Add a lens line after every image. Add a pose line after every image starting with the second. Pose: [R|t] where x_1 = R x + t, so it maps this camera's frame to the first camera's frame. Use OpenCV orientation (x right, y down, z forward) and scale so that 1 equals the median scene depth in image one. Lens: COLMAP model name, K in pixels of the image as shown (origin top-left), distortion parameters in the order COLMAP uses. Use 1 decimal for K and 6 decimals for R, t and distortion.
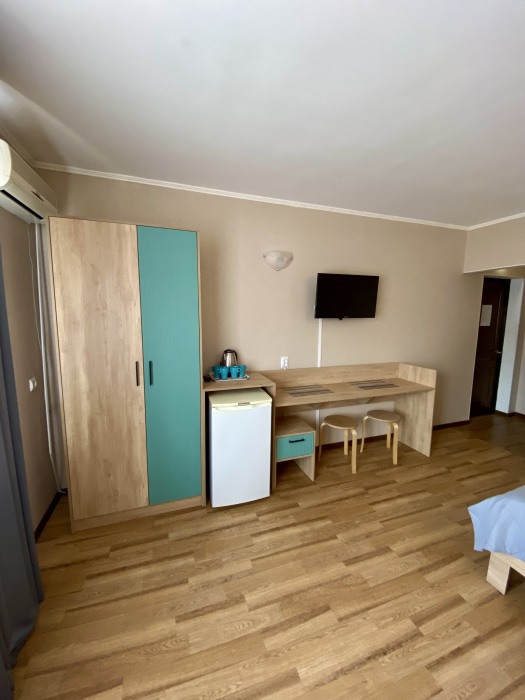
lens RADIAL K [[286.2, 0, 262.8], [0, 286.2, 347.3], [0, 0, 1]] dist [0.020660, -0.018425]
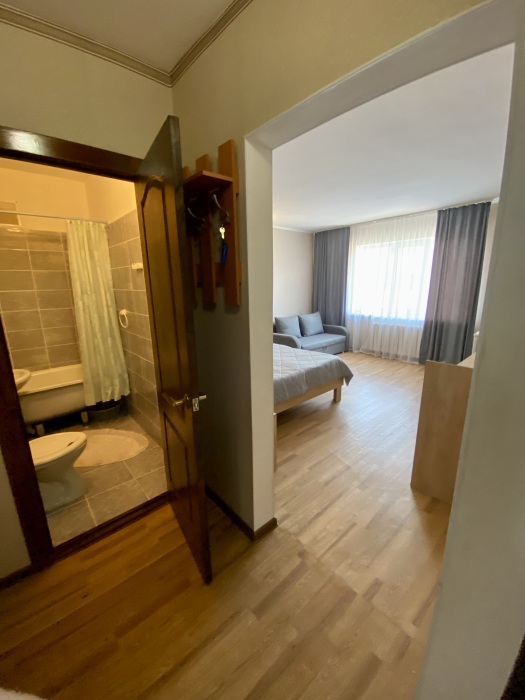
lens RADIAL K [[286.2, 0, 262.8], [0, 286.2, 347.3], [0, 0, 1]] dist [0.020660, -0.018425]
pose [[-0.923161, 0.090784, -0.373539, 0.560498], [-0.044421, 0.940011, 0.338241, -0.084733], [0.381838, 0.328844, -0.863749, 0.915619]]
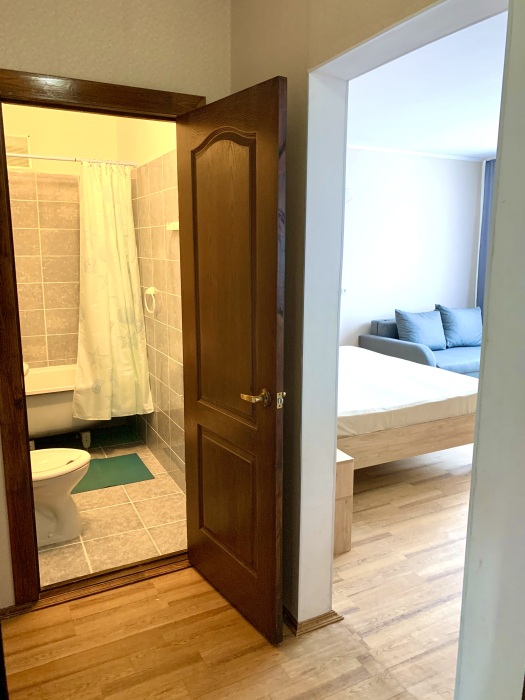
lens RADIAL K [[548.5, 0, 263.5], [0, 548.5, 340.1], [0, 0, 1]] dist [0.013652, 0.002997]
pose [[-0.990036, 0.012740, -0.140239, 0.540228], [-0.030123, 0.953685, 0.299295, -0.128716], [0.137557, 0.300538, -0.943798, 1.143916]]
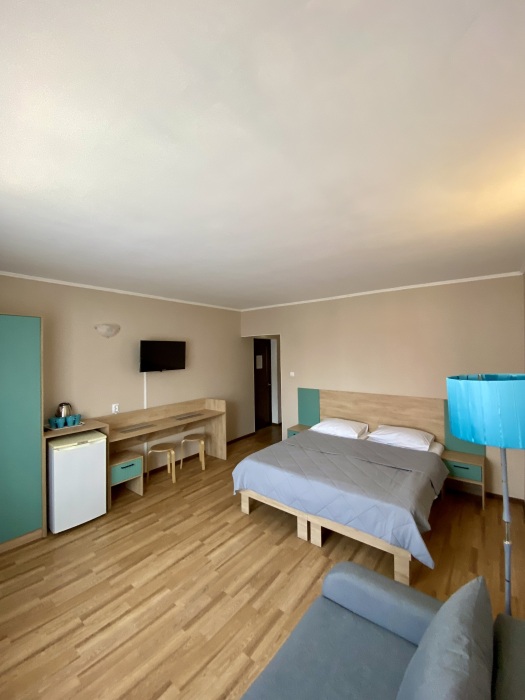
lens RADIAL K [[286.2, 0, 262.8], [0, 286.2, 347.3], [0, 0, 1]] dist [0.020660, -0.018425]
pose [[0.846073, -0.014521, 0.532868, -0.053188], [0.091170, 0.988842, -0.117811, -0.004581], [-0.525212, 0.148258, 0.837957, -0.508998]]
